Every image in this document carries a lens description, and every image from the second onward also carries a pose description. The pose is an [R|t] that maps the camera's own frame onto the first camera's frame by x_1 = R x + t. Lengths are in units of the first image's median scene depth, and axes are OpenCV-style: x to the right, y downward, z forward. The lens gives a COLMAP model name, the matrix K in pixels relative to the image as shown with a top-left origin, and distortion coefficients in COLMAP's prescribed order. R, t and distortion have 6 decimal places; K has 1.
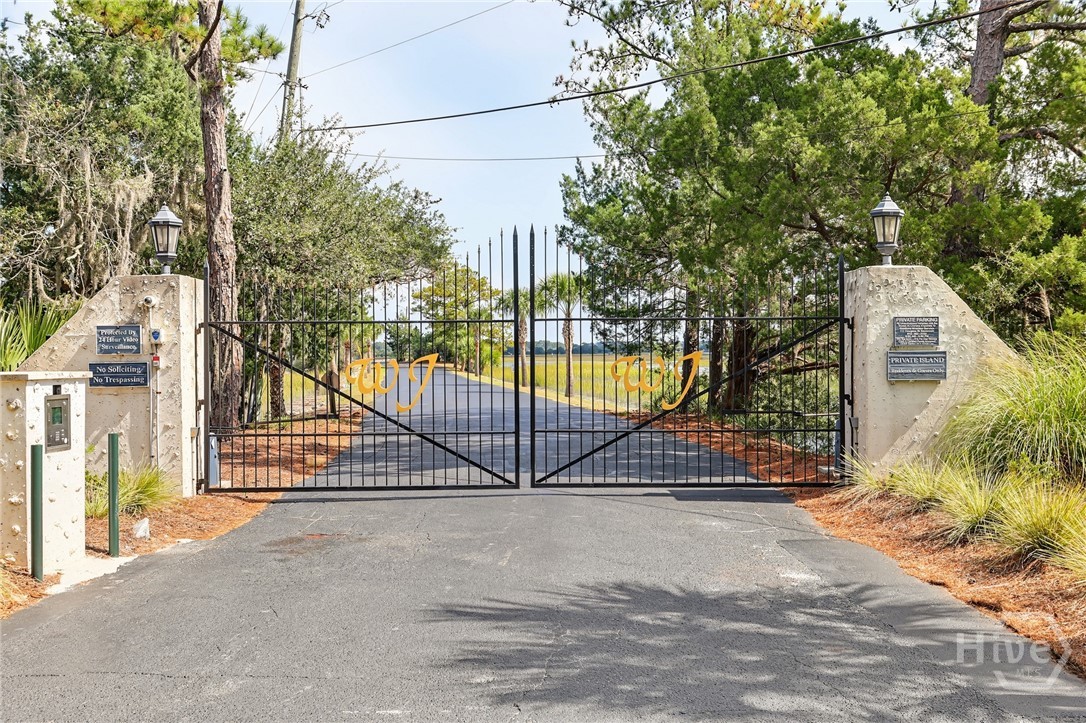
lens RADIAL K [[1150.9, 0, 543.0], [0, 1150.9, 361.5], [0, 0, 1]] dist [0.004359, 0.002462]
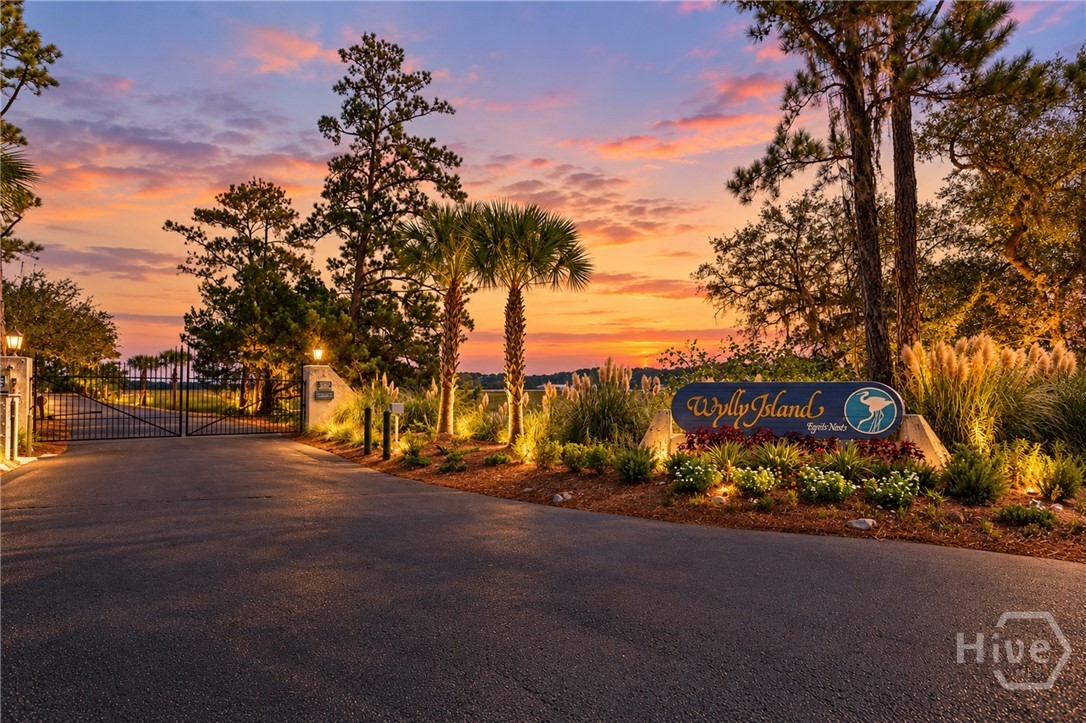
lens RADIAL K [[538.8, 0, 542.3], [0, 538.8, 388.2], [0, 0, 1]] dist [-0.000300, -0.000040]
pose [[0.801516, 0.018869, 0.597676, -0.053847], [-0.011217, 0.999801, -0.016521, 0.000758], [-0.597868, 0.006538, 0.801568, -0.319793]]
